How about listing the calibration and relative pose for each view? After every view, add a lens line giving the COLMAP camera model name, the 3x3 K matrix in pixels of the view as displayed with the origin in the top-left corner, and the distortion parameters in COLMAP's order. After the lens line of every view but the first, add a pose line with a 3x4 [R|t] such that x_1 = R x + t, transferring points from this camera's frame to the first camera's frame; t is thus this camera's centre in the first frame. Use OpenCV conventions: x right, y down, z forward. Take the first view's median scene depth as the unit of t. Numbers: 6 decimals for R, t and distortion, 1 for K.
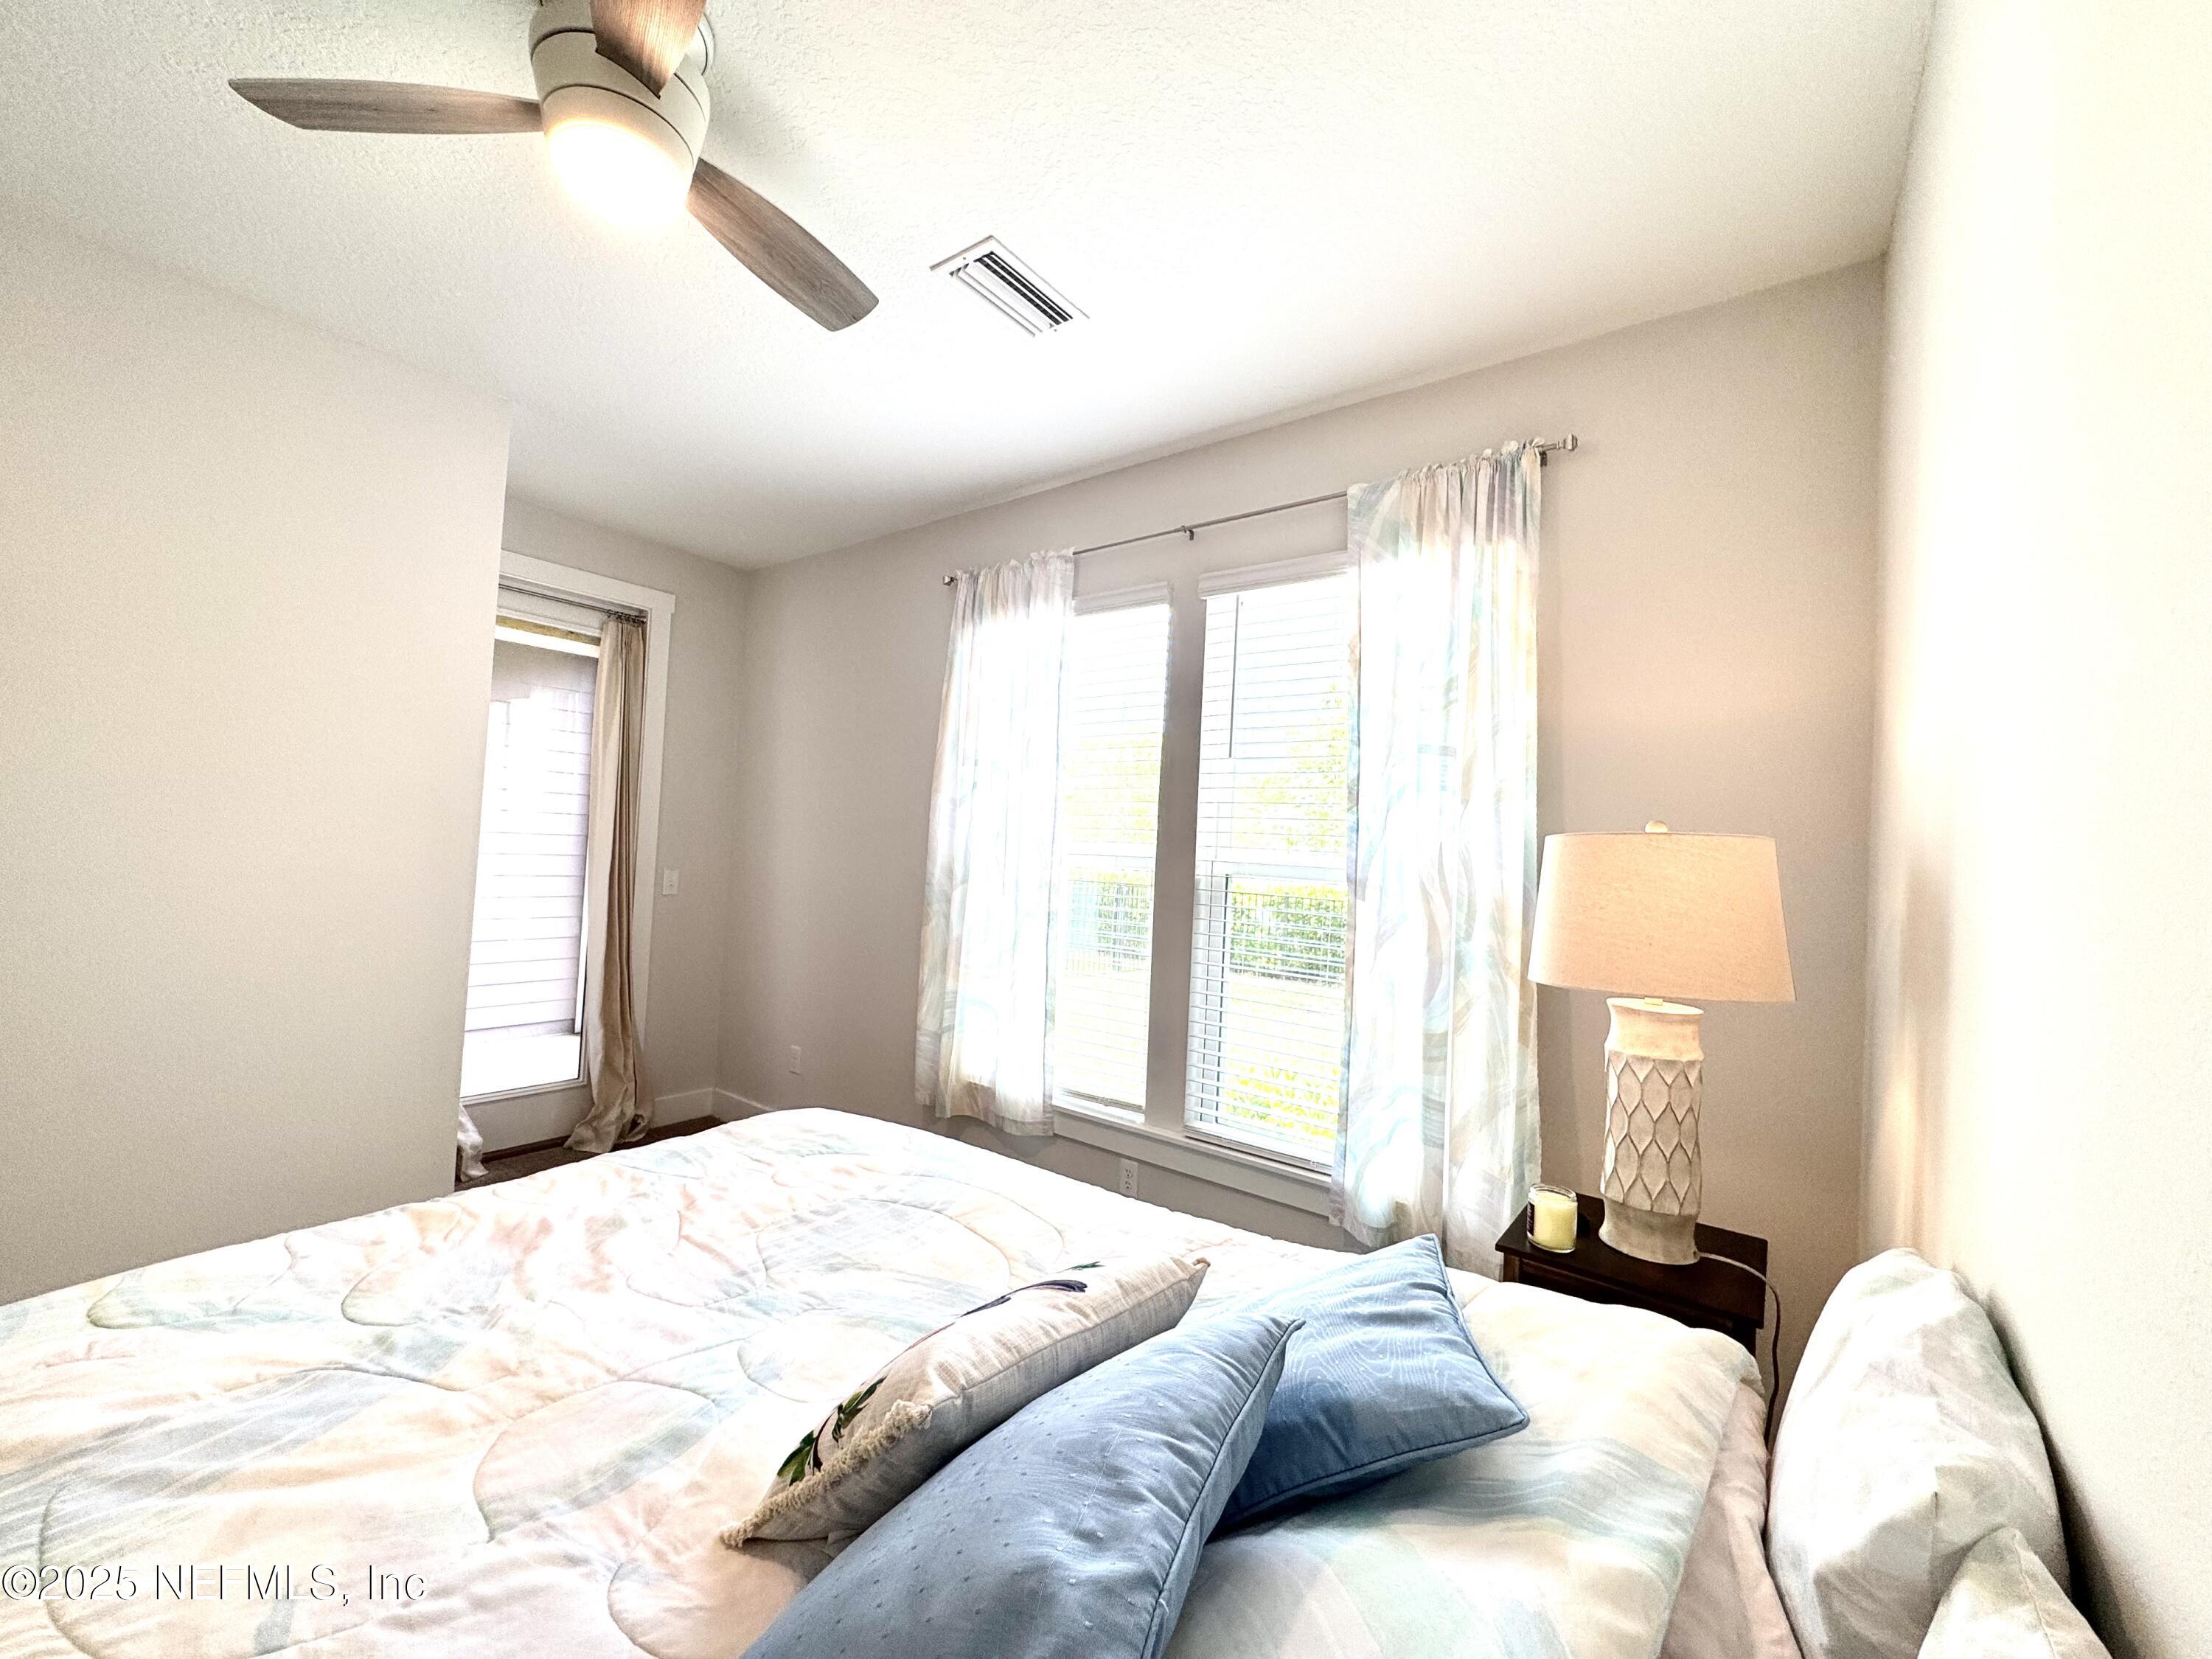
lens RADIAL K [[883.5, 0, 1104.3], [0, 883.5, 835.9], [0, 0, 1]] dist [-0.003630, 0.001204]
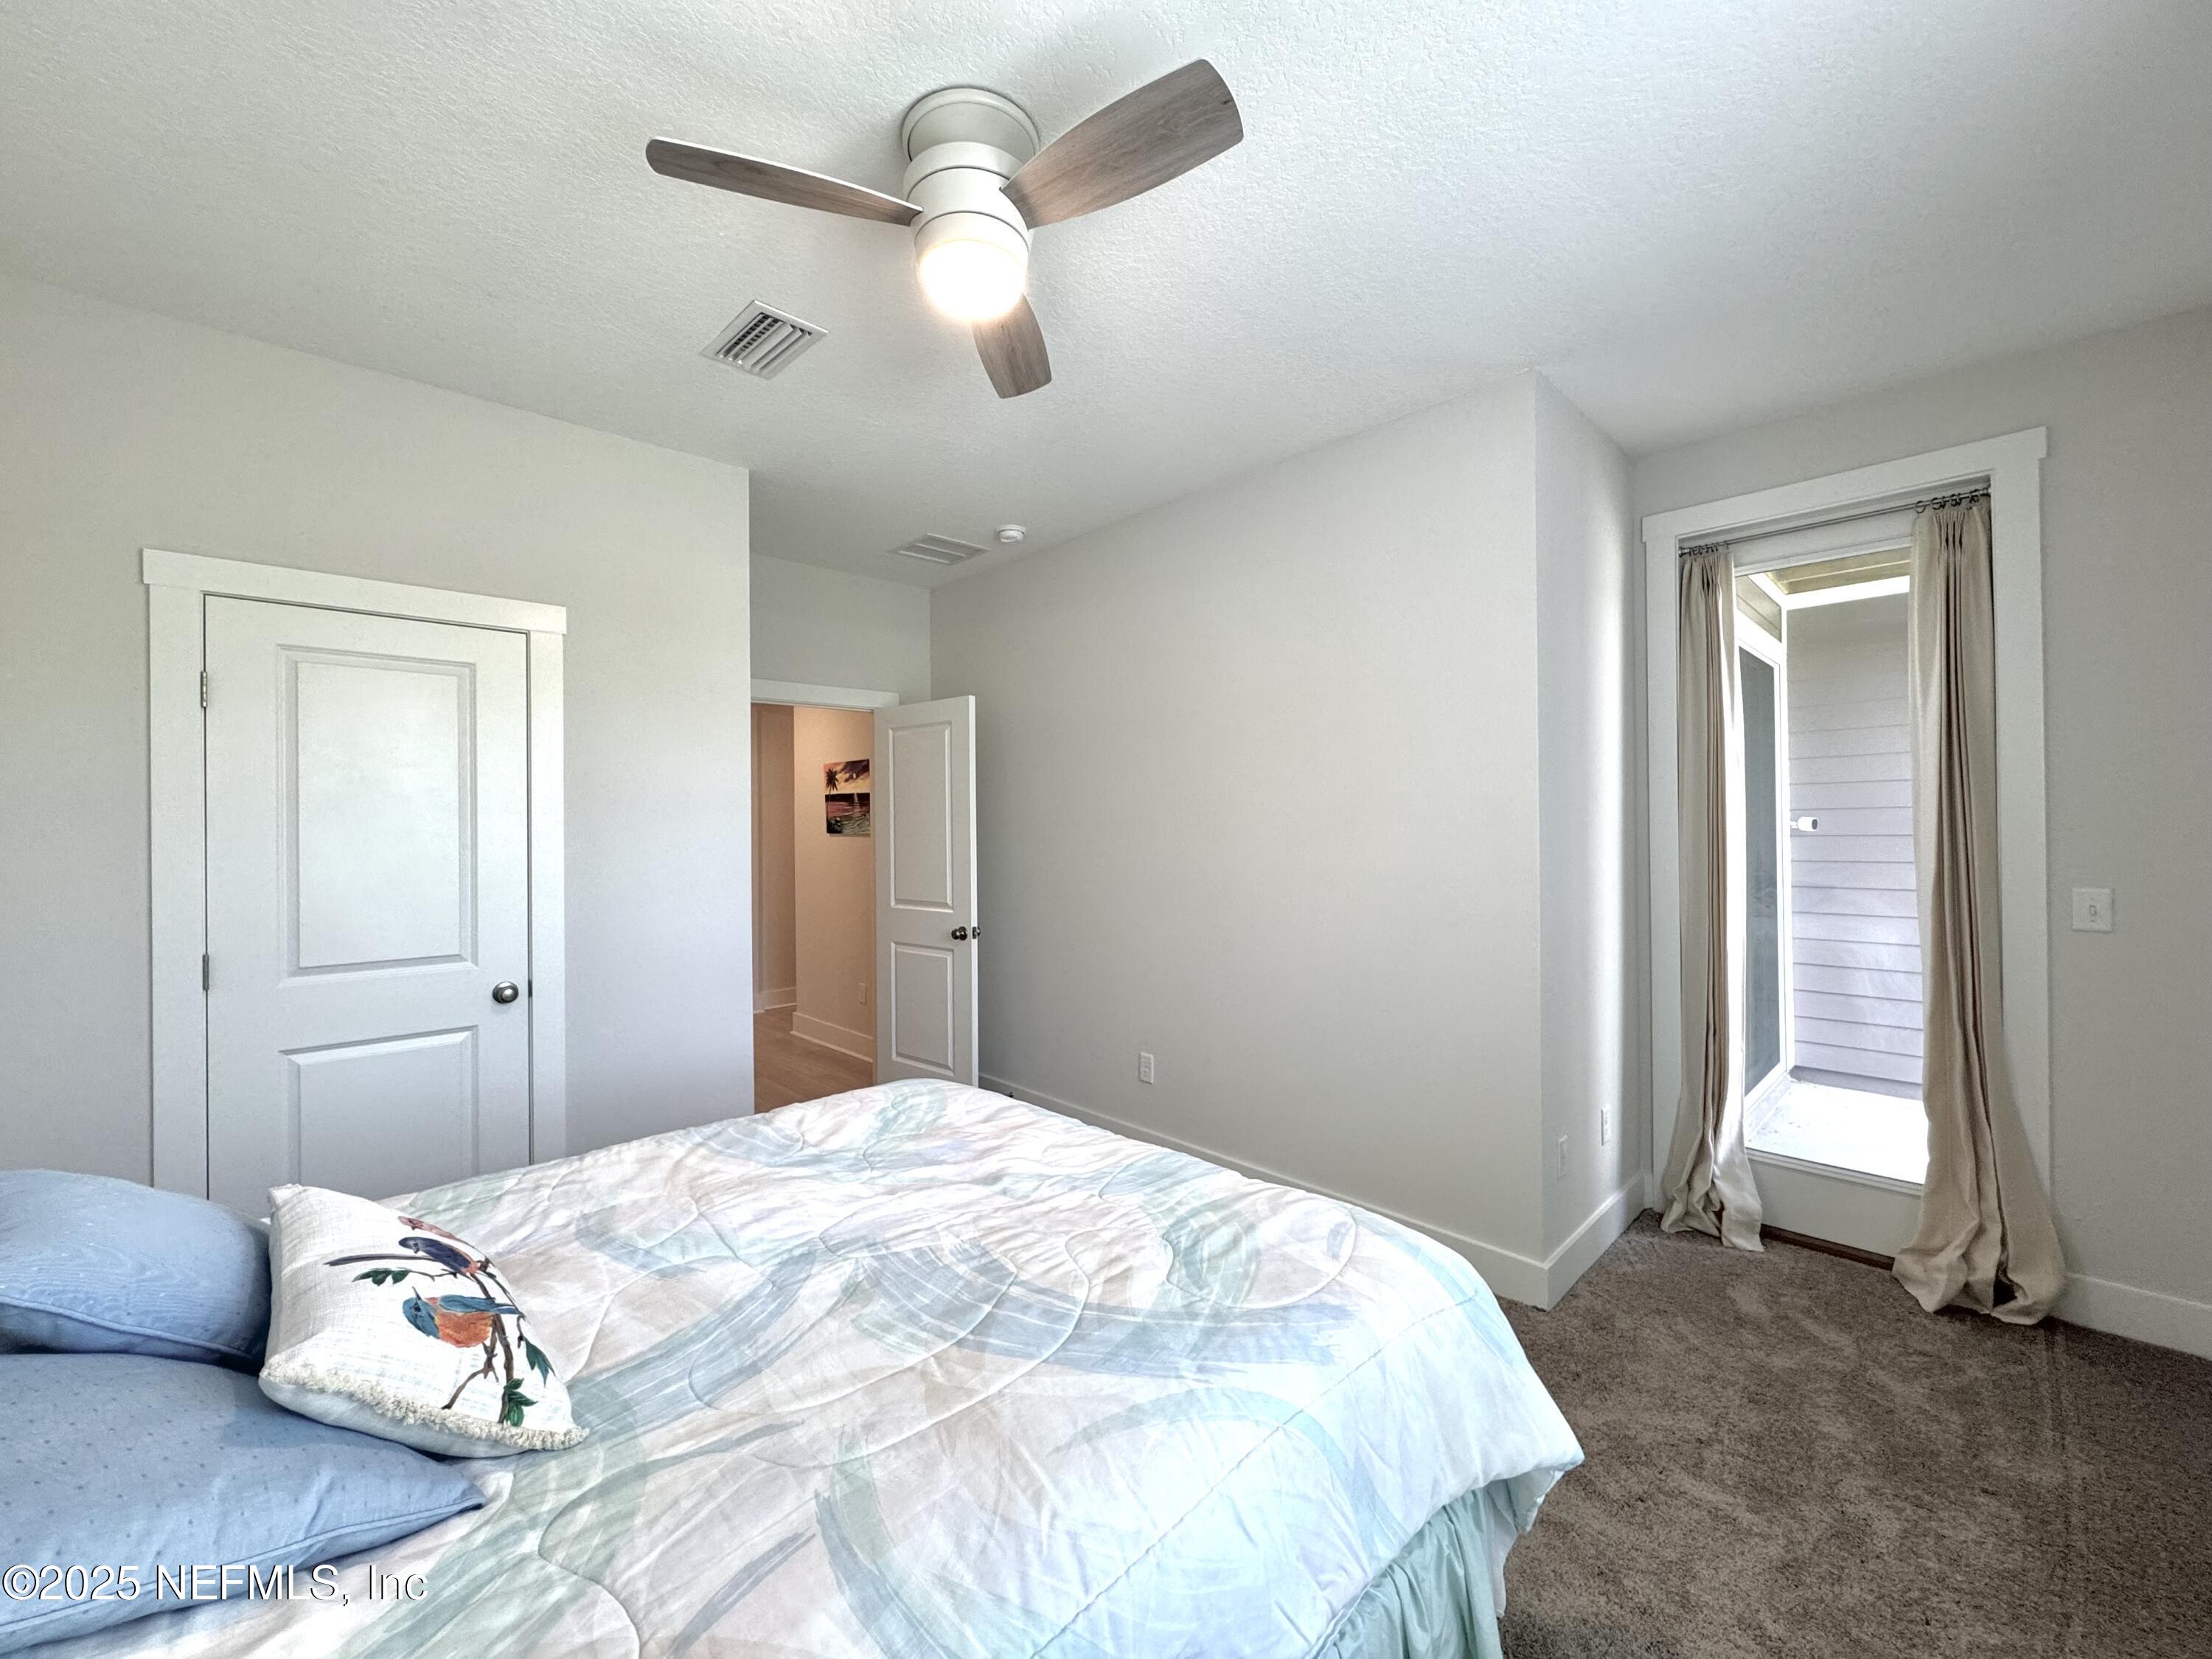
lens RADIAL K [[883.5, 0, 1103.1], [0, 883.5, 819.0], [0, 0, 1]] dist [-0.003630, 0.001204]
pose [[-0.154455, -0.056959, -0.986357, 0.224299], [0.015320, 0.998079, -0.060035, 0.023286], [0.987881, -0.024384, -0.153286, 0.539630]]
